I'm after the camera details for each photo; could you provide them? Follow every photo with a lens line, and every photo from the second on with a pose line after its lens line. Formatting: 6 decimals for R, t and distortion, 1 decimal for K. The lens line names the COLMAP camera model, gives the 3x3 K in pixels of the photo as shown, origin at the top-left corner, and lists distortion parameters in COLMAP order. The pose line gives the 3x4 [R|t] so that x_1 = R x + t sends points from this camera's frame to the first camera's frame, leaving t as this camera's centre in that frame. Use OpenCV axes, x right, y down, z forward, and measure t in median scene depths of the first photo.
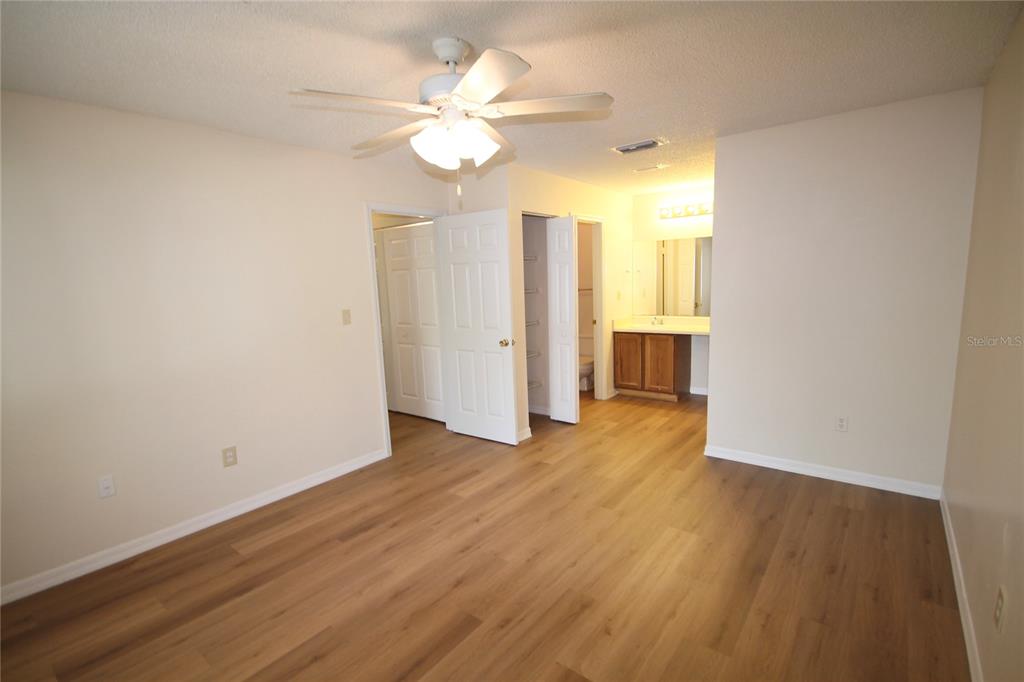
lens RADIAL K [[473.5, 0, 511.3], [0, 473.5, 350.2], [0, 0, 1]] dist [0.019368, -0.015077]
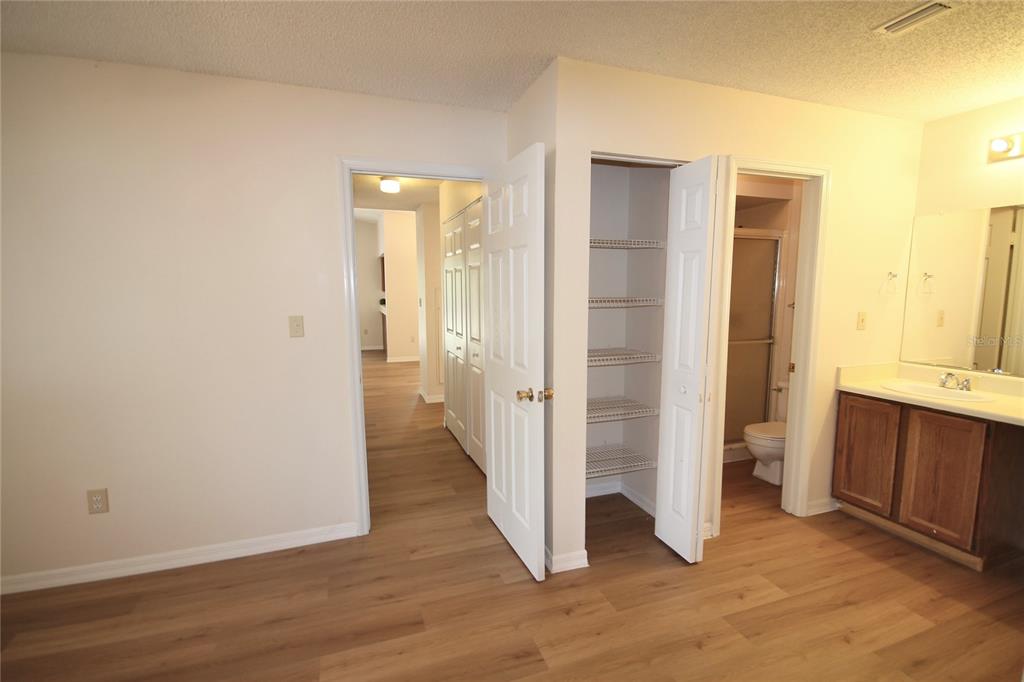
lens RADIAL K [[473.5, 0, 511.3], [0, 473.5, 350.2], [0, 0, 1]] dist [0.019368, -0.015077]
pose [[0.847925, 0.102375, -0.520137, 0.200394], [-0.107941, 0.993963, 0.019670, -0.060303], [0.519010, 0.039465, 0.853857, 0.418685]]
